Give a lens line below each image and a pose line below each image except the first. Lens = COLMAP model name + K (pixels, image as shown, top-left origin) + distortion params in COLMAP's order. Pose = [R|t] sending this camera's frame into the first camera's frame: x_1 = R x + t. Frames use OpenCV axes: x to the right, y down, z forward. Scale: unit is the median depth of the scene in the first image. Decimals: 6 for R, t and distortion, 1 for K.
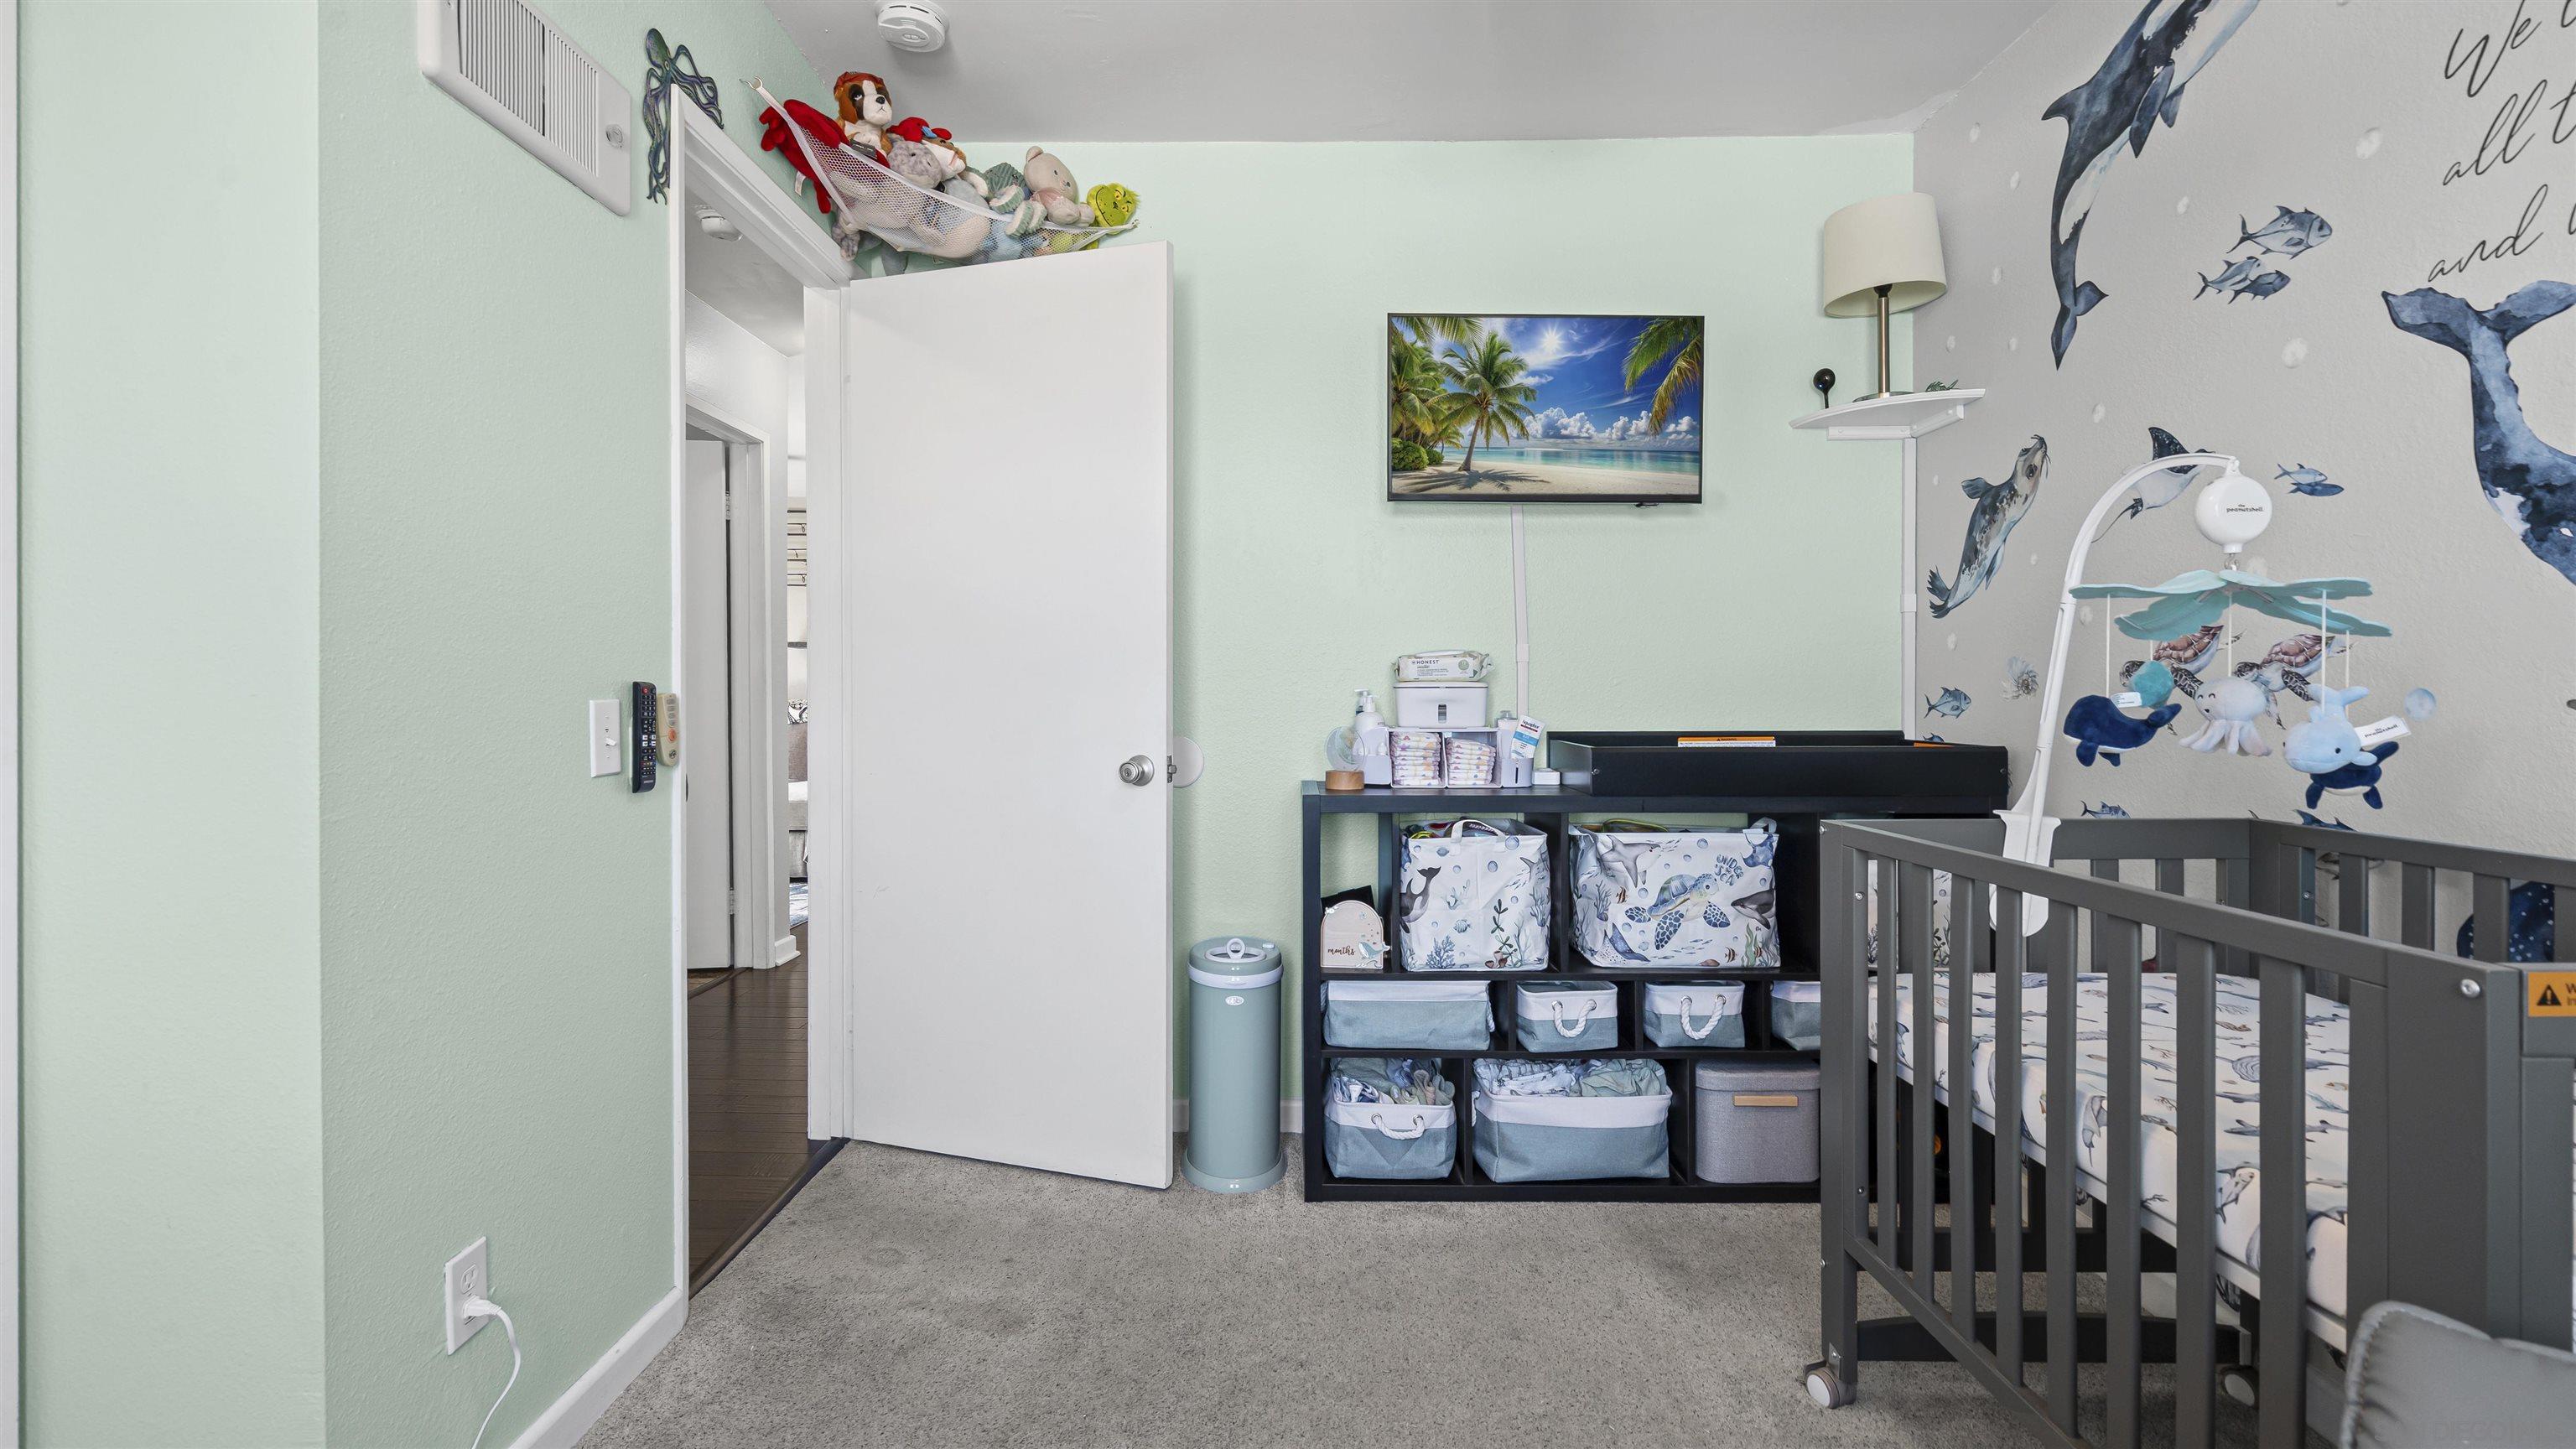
lens RADIAL K [[1171.0, 0, 1294.1], [0, 1171.0, 687.8], [0, 0, 1]] dist [0.001110, 0.000711]
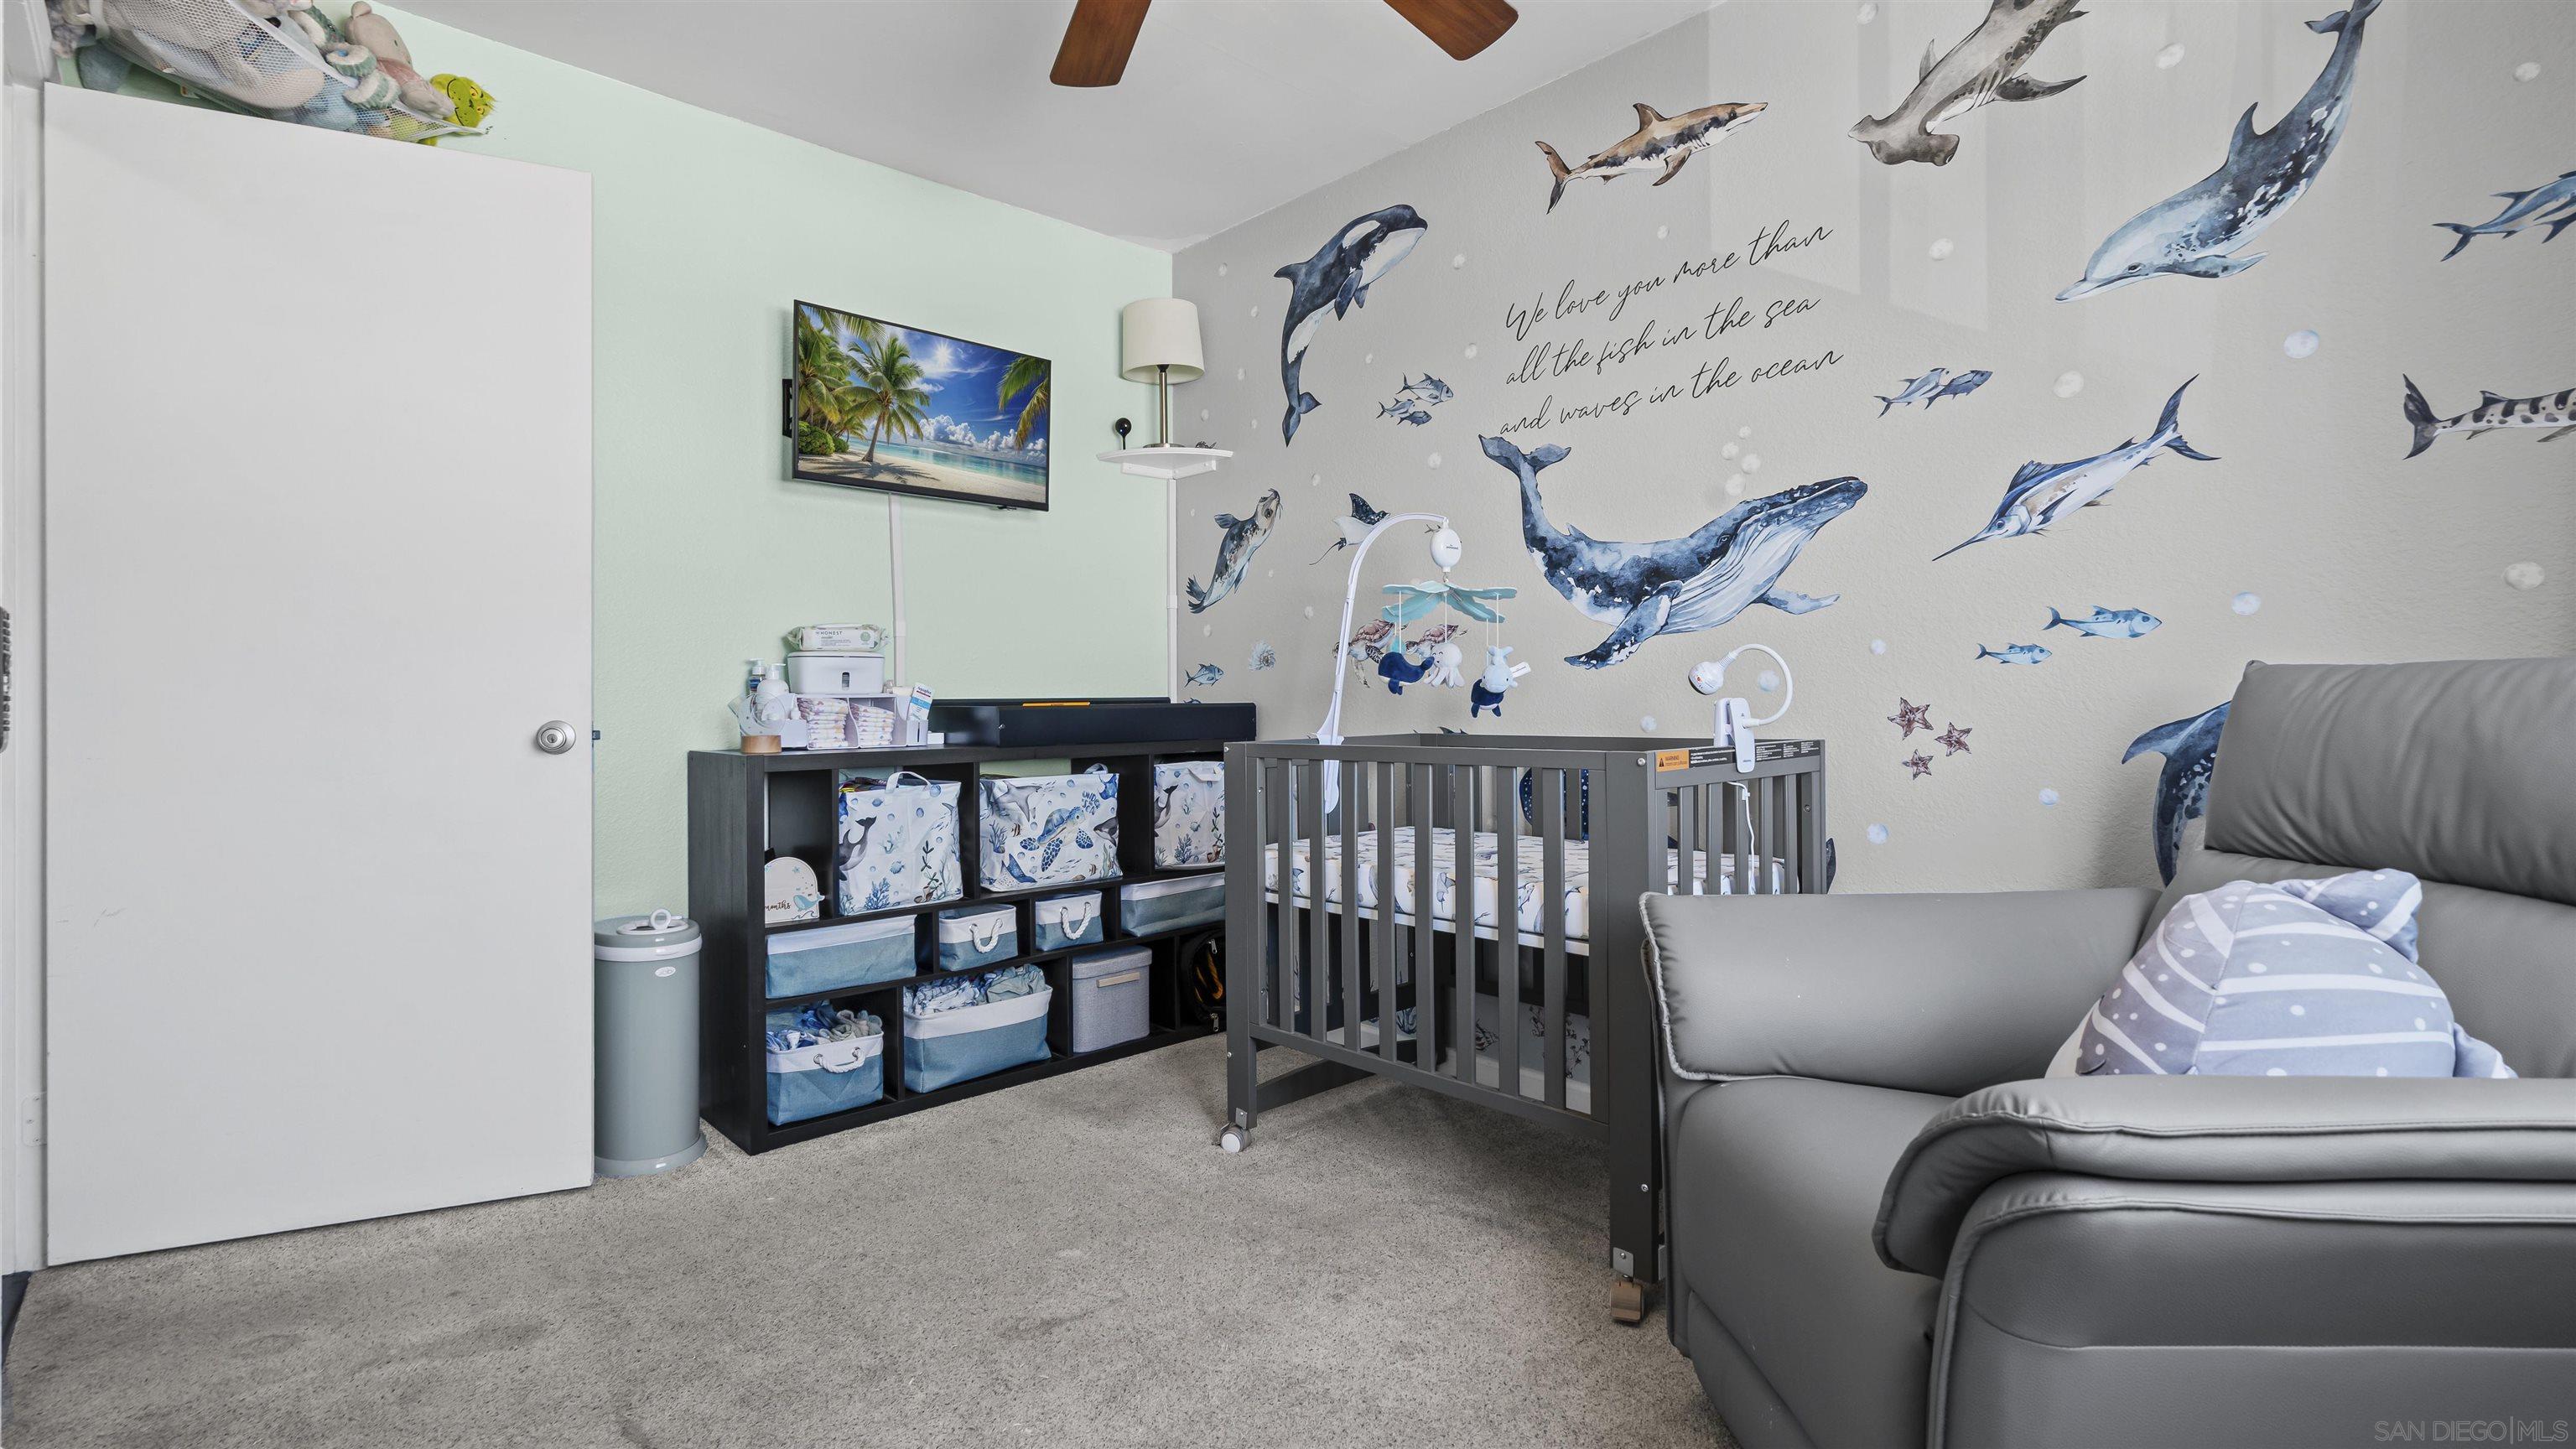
lens RADIAL K [[1131.5, 0, 1290.8], [0, 1131.5, 669.6], [0, 0, 1]] dist [-0.001497, 0.000579]
pose [[0.727183, 0.010091, 0.686370, -0.320353], [0.004674, 0.999796, -0.019652, 0.037949], [-0.686428, 0.017499, 0.726987, -0.039896]]
